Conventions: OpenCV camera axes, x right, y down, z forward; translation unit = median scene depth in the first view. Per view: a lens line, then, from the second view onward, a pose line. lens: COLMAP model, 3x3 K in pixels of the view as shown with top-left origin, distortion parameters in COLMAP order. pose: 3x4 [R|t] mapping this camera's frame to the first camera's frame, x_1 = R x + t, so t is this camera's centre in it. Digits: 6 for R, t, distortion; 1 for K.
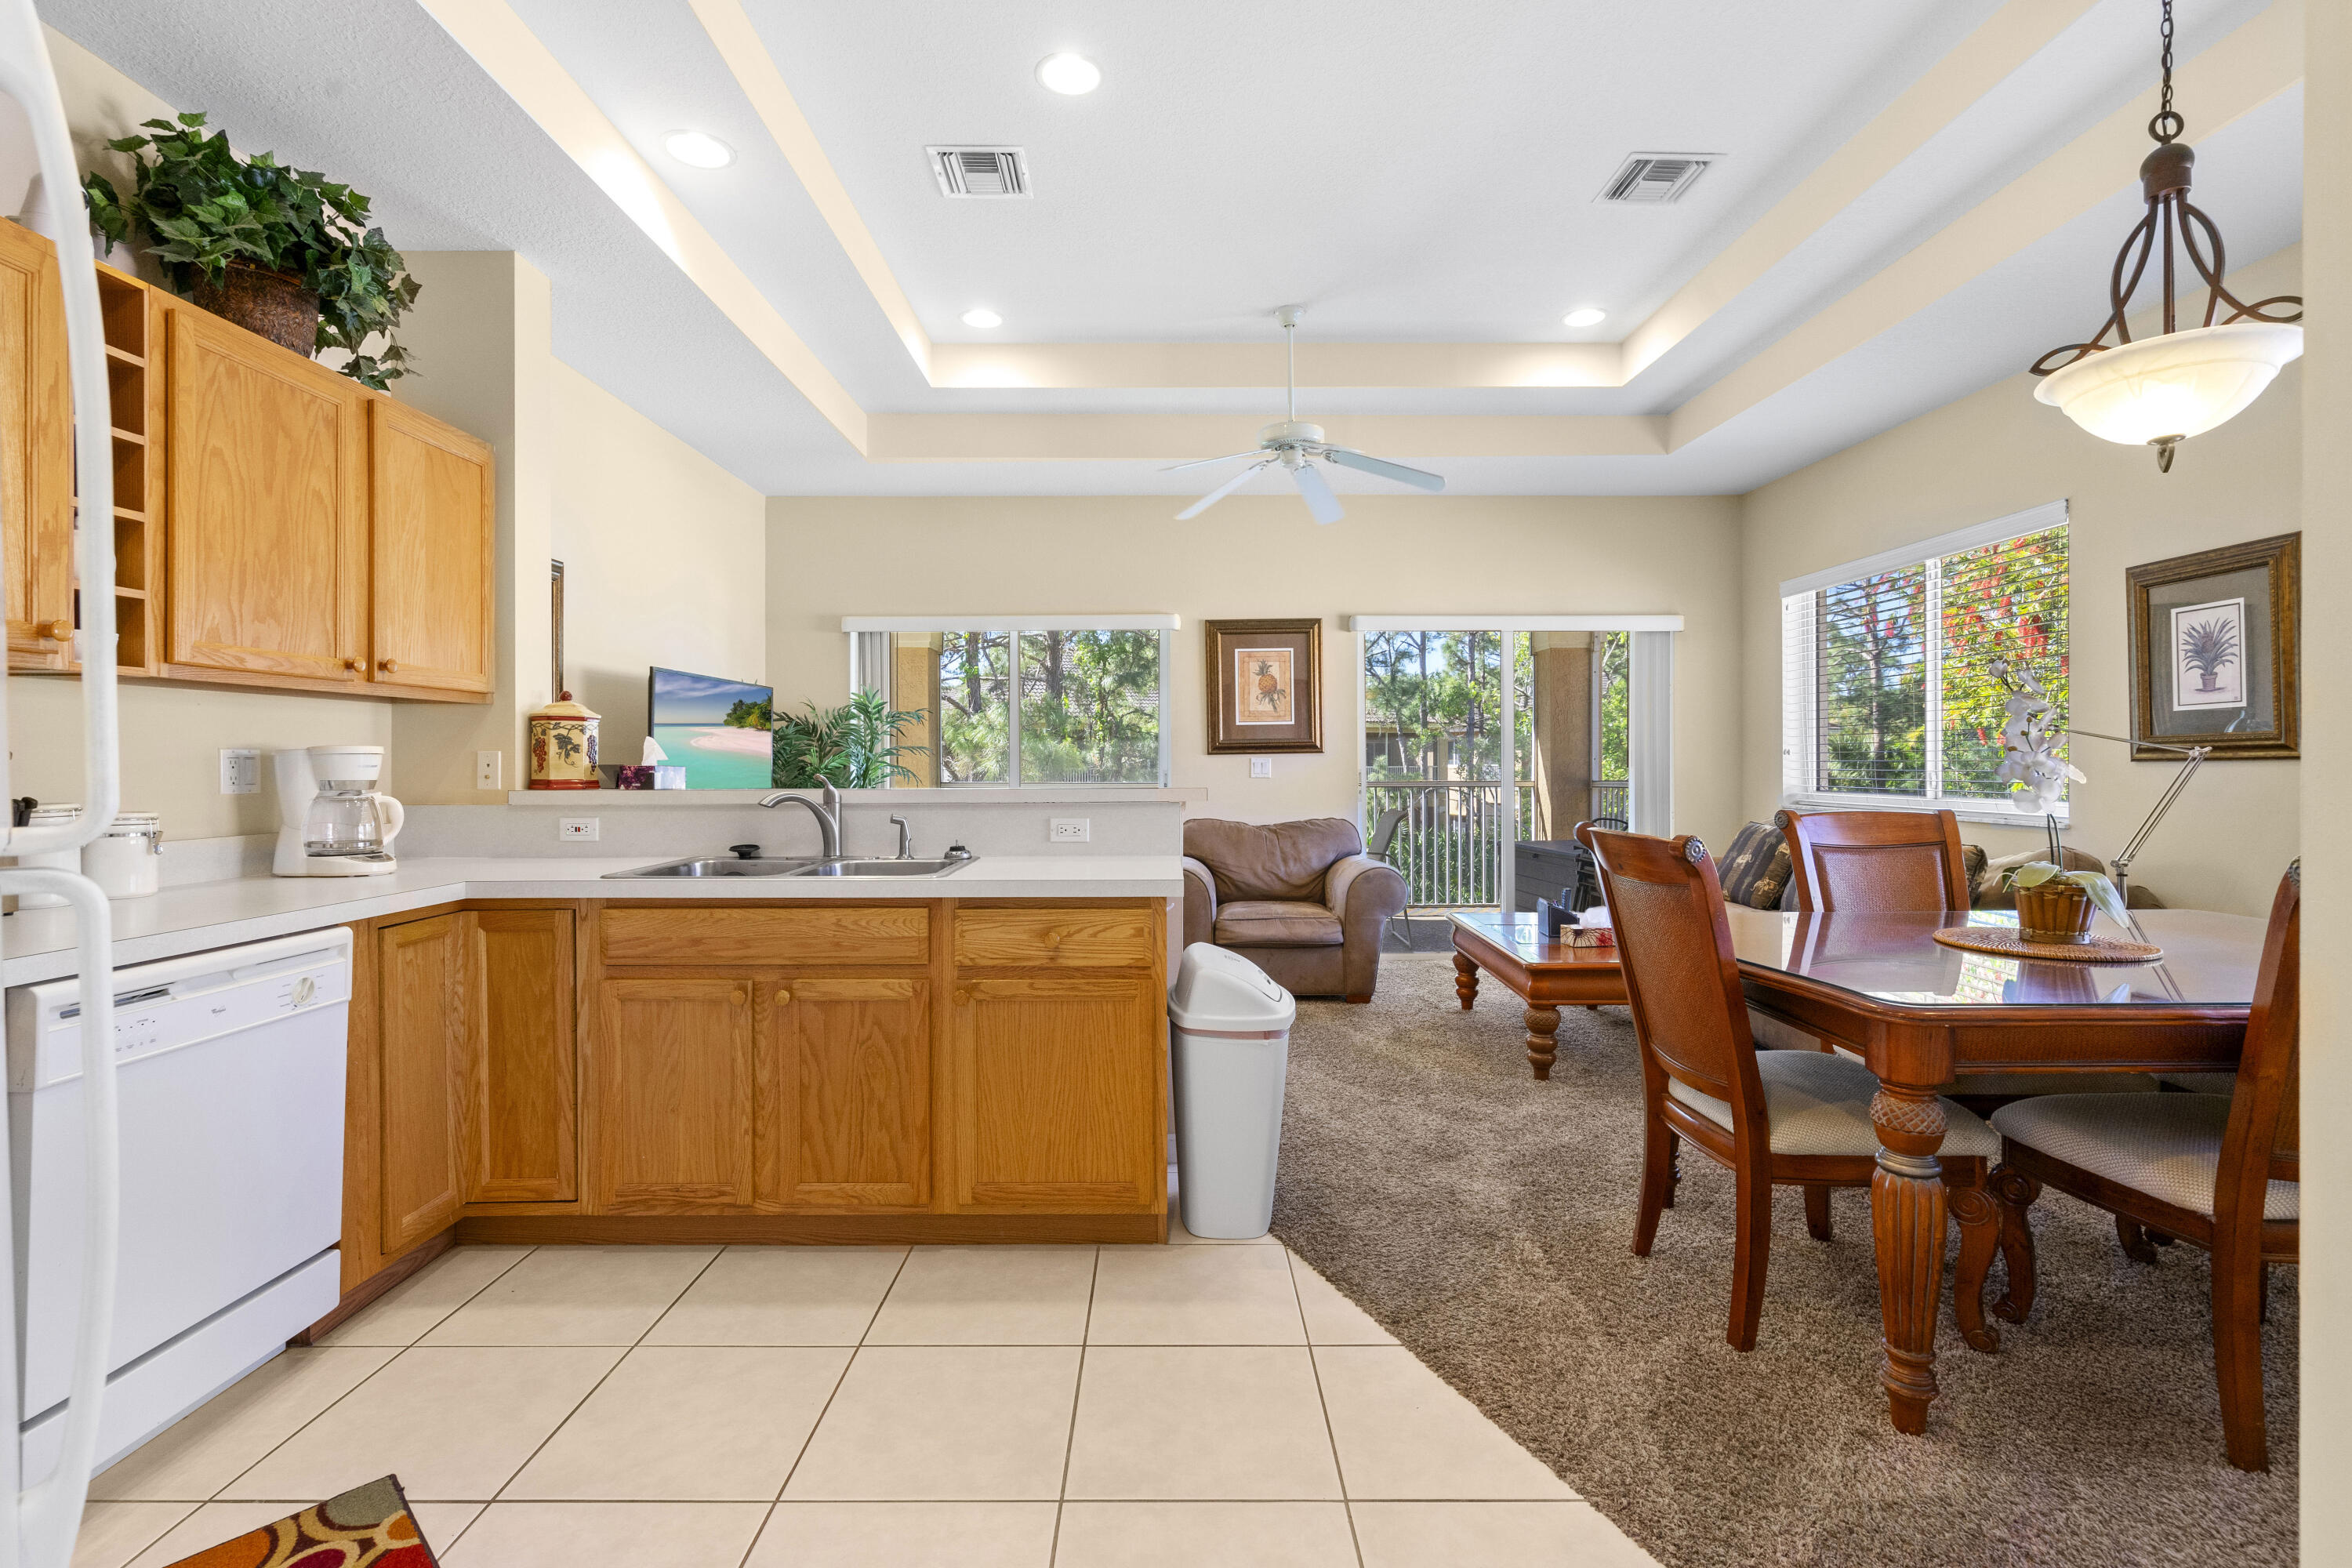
lens RADIAL K [[1066.7, 0, 1167.0], [0, 1066.7, 765.6], [0, 0, 1]] dist [-0.002575, -0.000463]
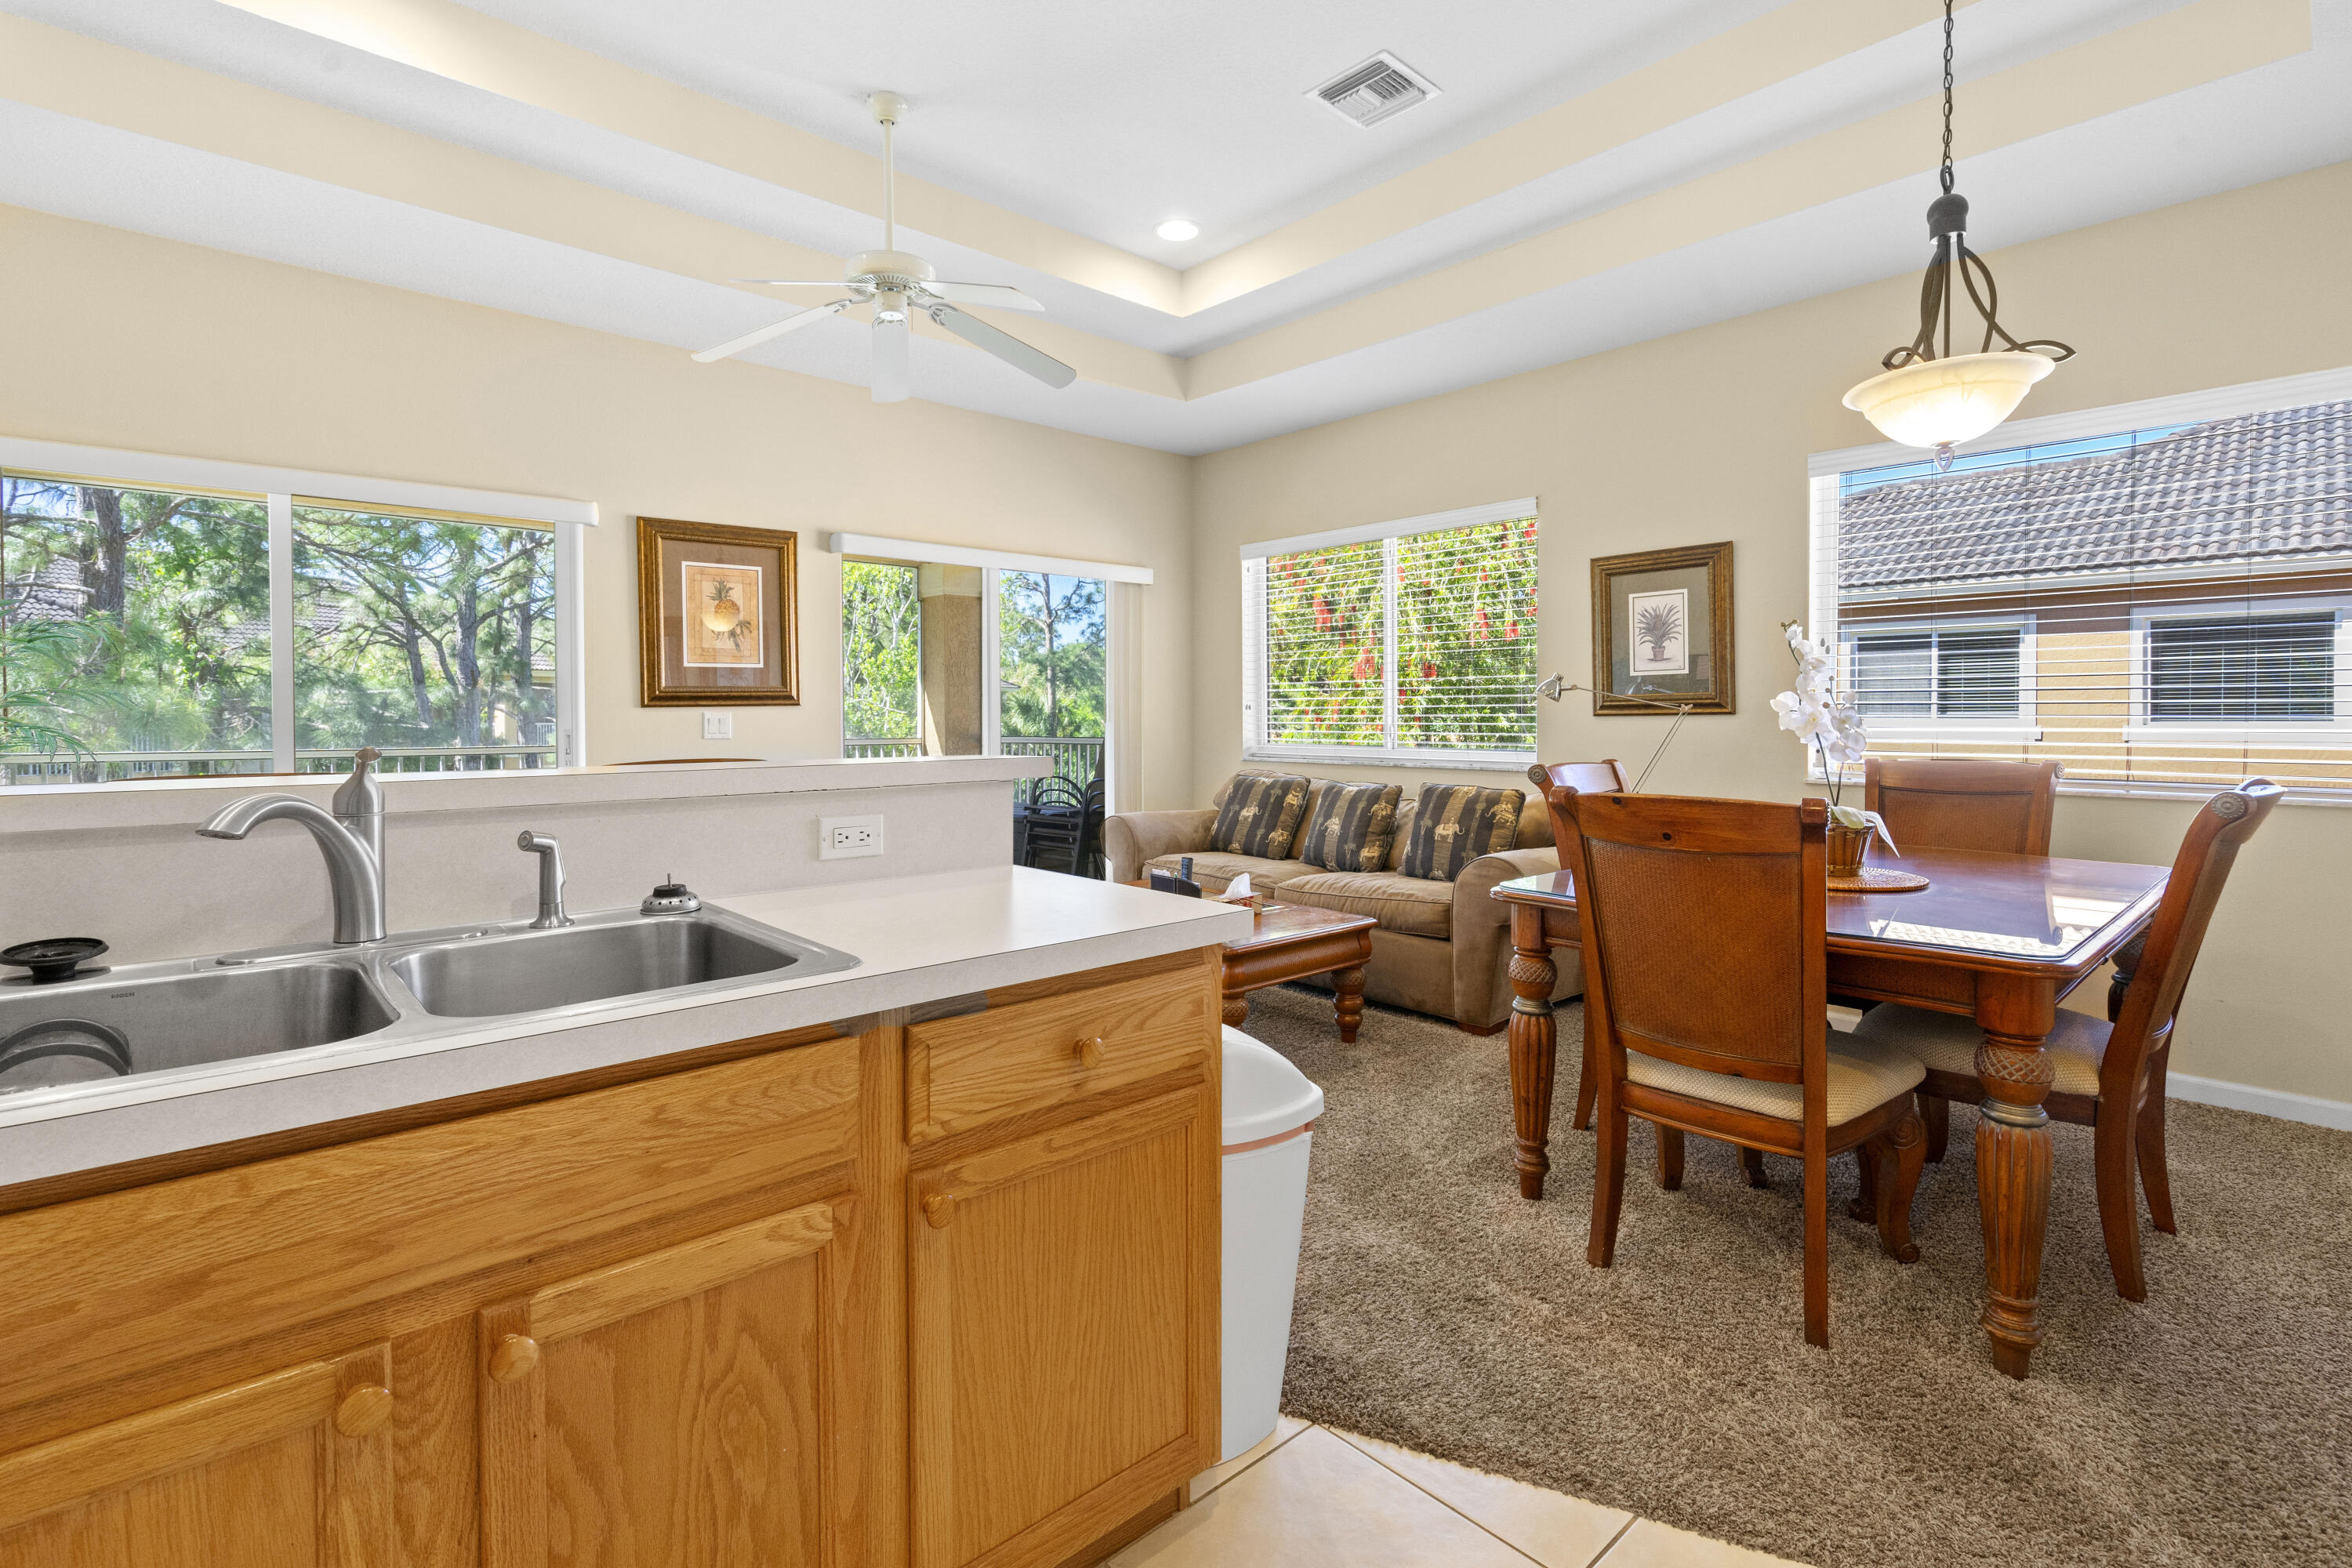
lens RADIAL K [[1083.8, 0, 1153.9], [0, 1083.8, 731.4], [0, 0, 1]] dist [-0.000477, -0.000032]
pose [[0.749673, -0.009903, 0.661735, -0.349520], [0.003506, 0.999933, 0.010992, -0.001866], [-0.661799, -0.005920, 0.749658, 0.454540]]
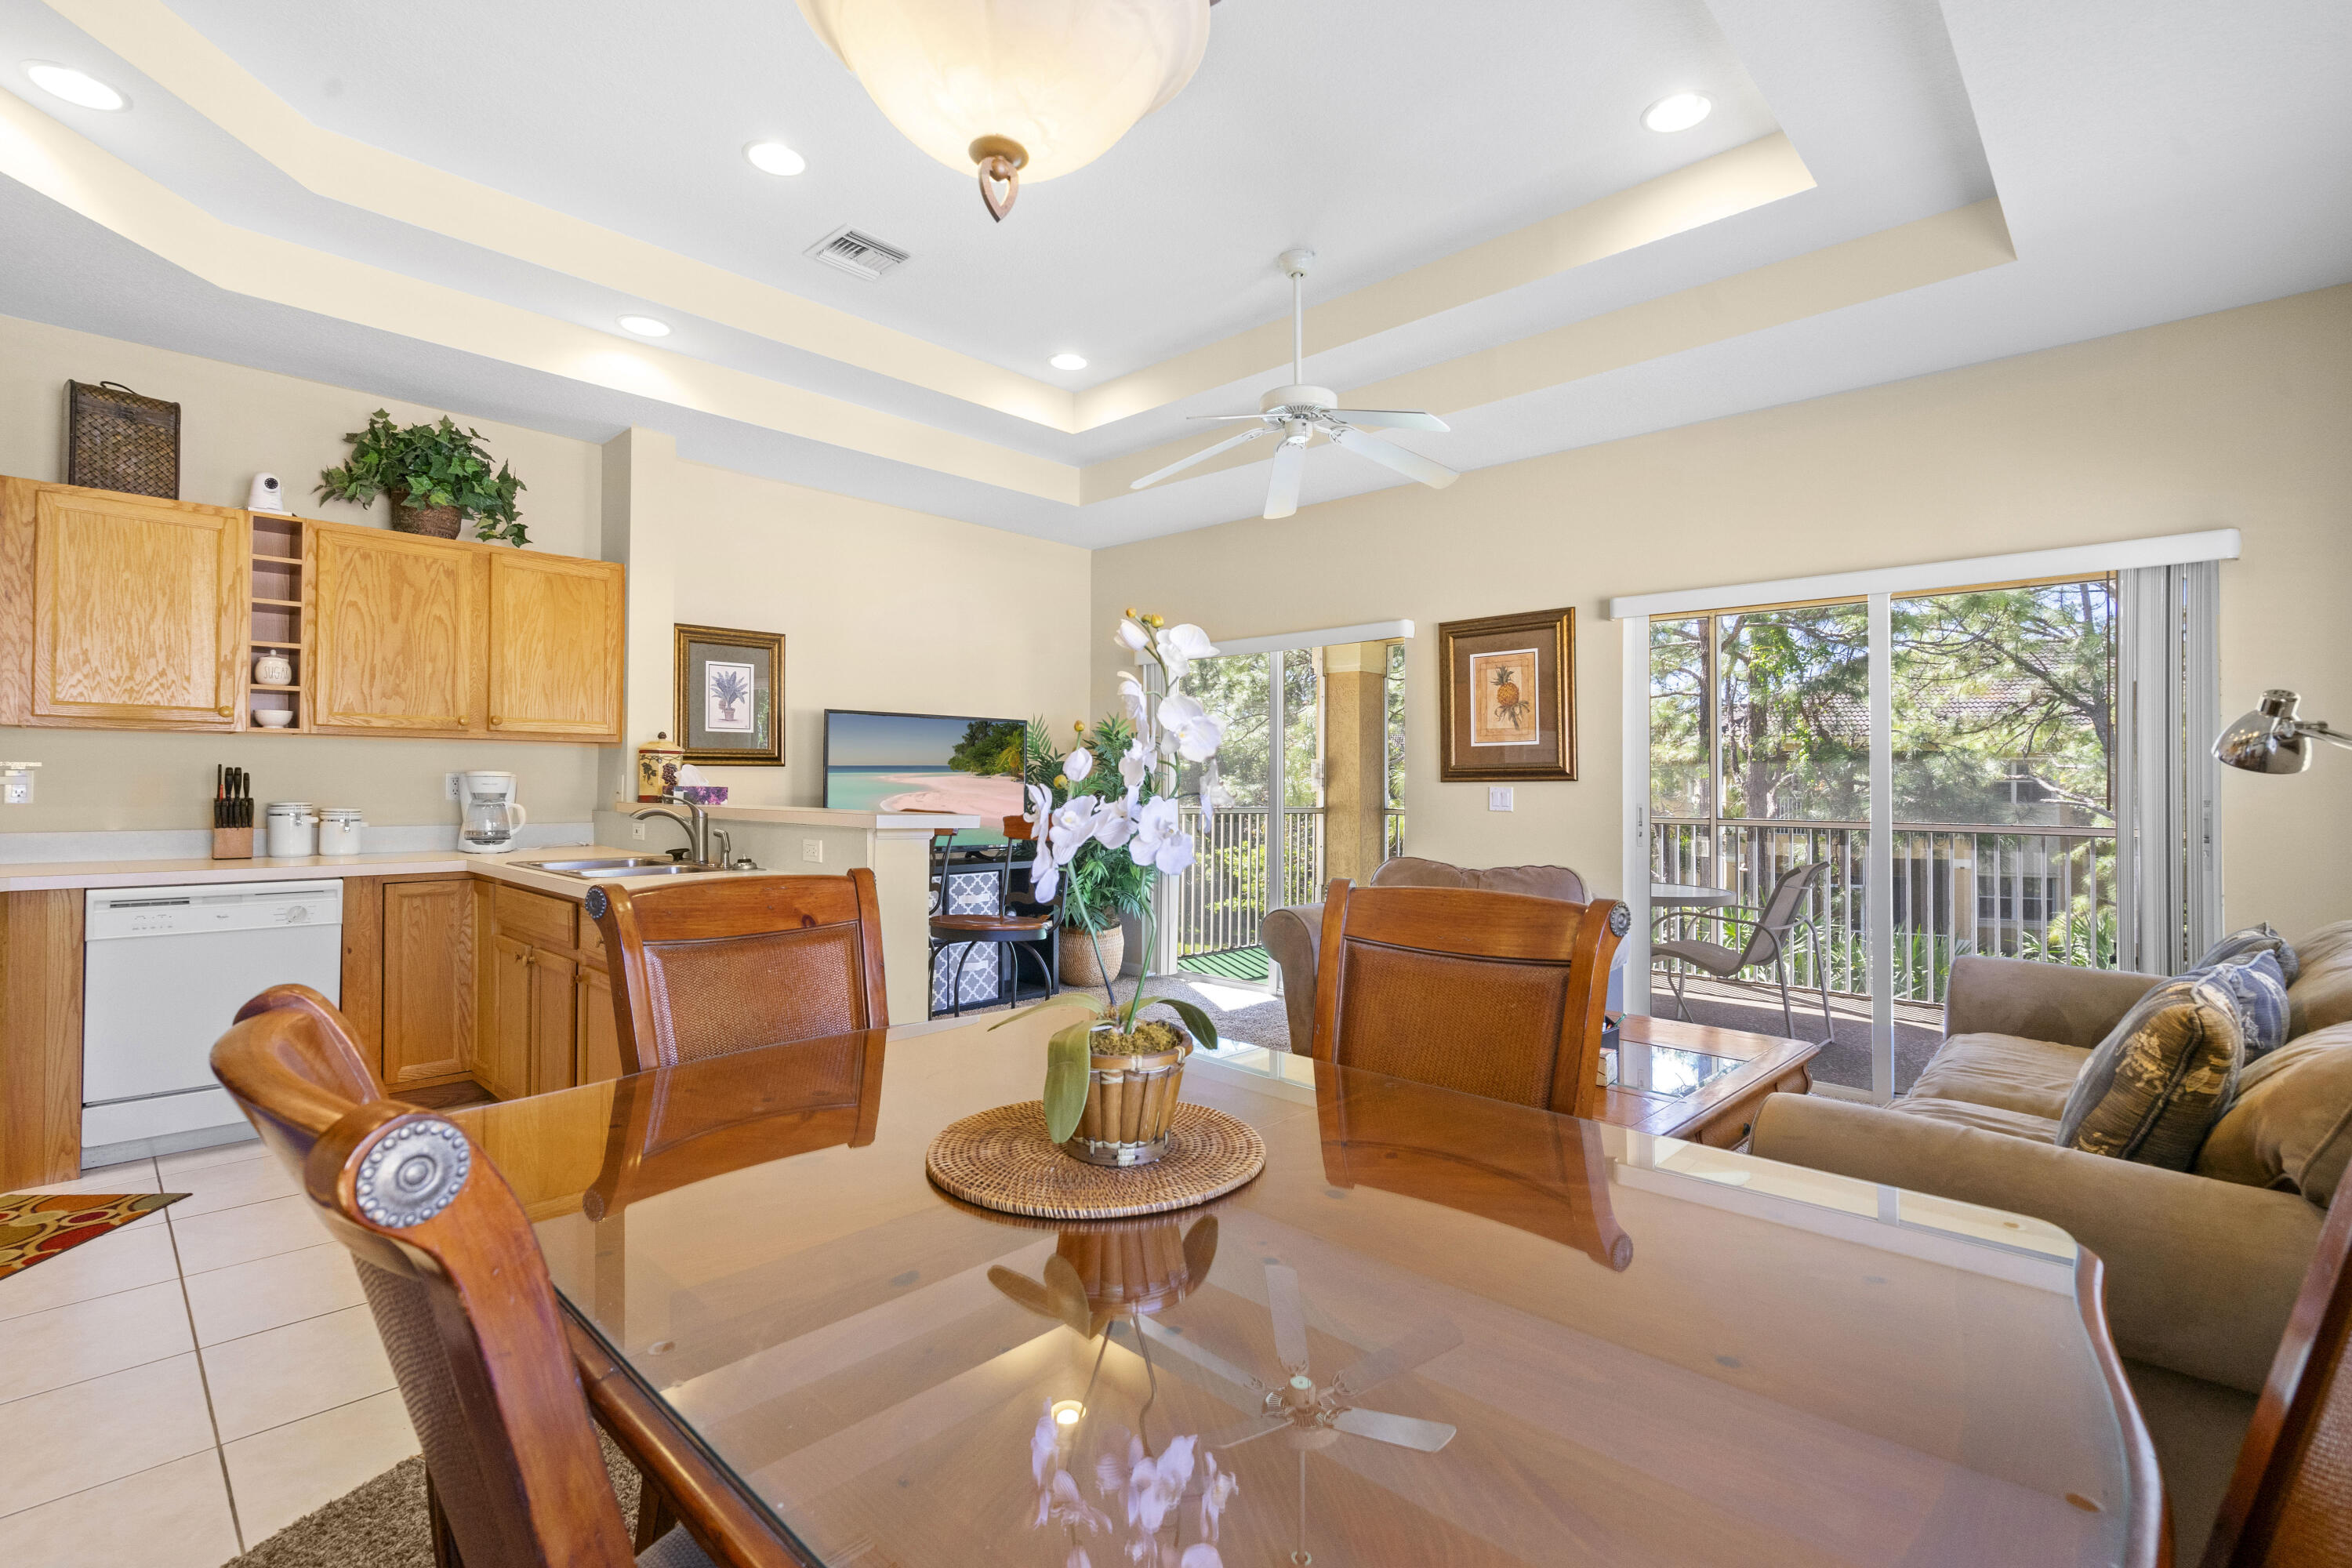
lens RADIAL K [[1066.7, 0, 1167.0], [0, 1066.7, 765.6], [0, 0, 1]] dist [-0.002575, -0.000463]
pose [[0.721708, -0.002718, -0.692193, 0.889918], [-0.013586, 0.999744, -0.018092, -0.010088], [0.692065, 0.022461, 0.721486, 0.463063]]
